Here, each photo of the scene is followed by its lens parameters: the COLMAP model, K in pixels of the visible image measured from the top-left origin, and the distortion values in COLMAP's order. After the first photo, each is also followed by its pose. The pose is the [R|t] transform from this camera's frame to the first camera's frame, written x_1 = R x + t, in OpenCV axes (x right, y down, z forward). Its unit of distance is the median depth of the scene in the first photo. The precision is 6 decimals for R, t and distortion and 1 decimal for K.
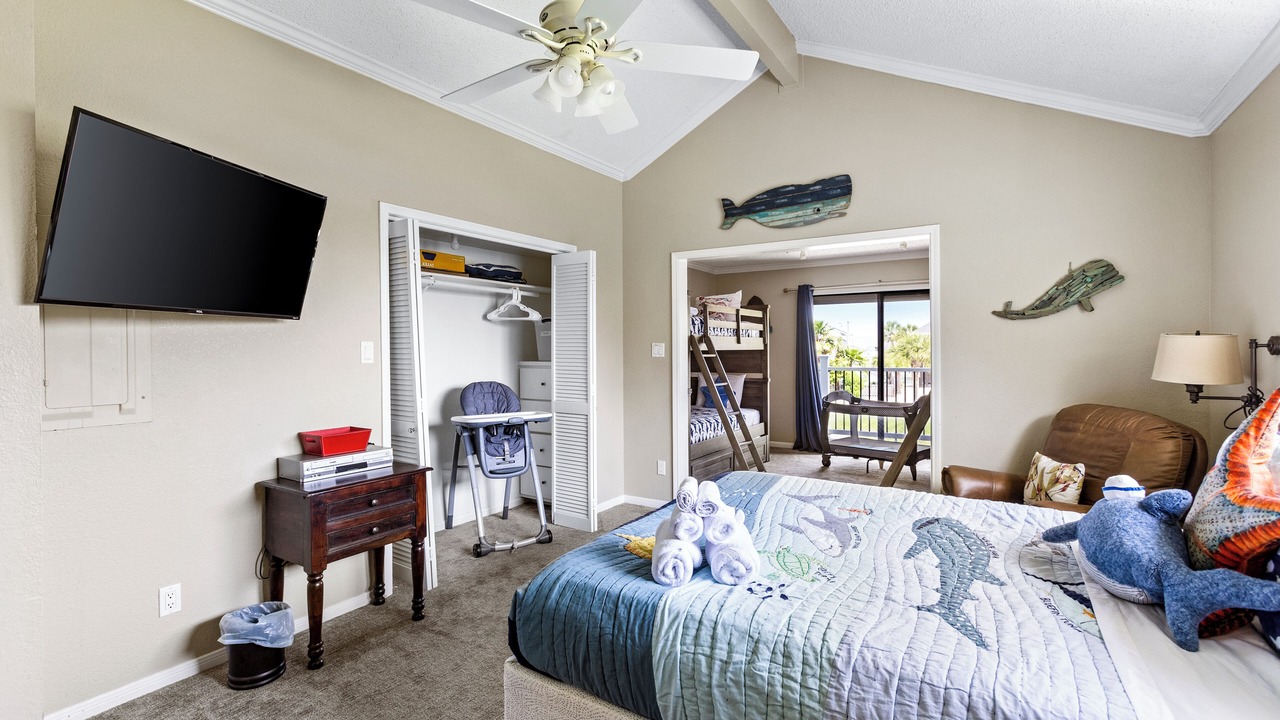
lens RADIAL K [[573.9, 0, 640.0], [0, 573.9, 360.0], [0, 0, 1]] dist [-0.000662, 0.000359]
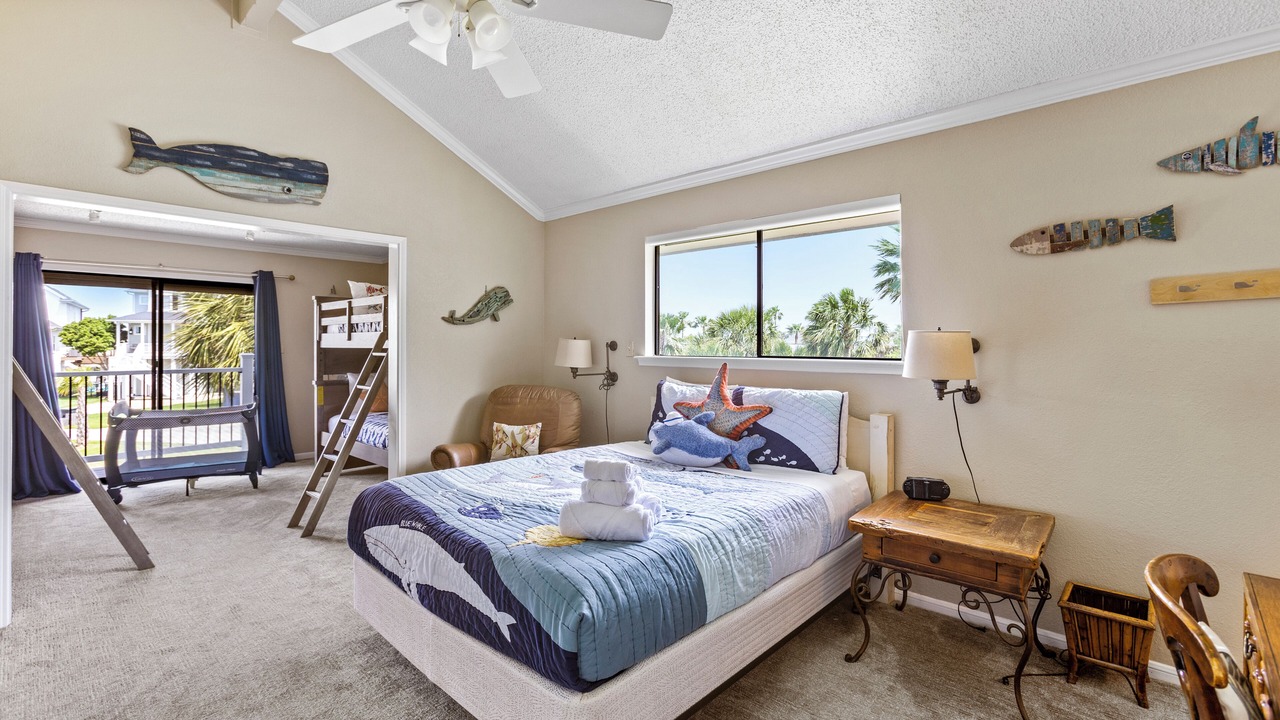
lens RADIAL K [[573.7, 0, 634.9], [0, 573.7, 348.5], [0, 0, 1]] dist [-0.013517, -0.000124]
pose [[0.173579, 0.000614, 0.984820, -0.471618], [0.017376, 0.999842, -0.003686, -0.004328], [-0.984667, 0.017752, 0.173541, 0.329645]]
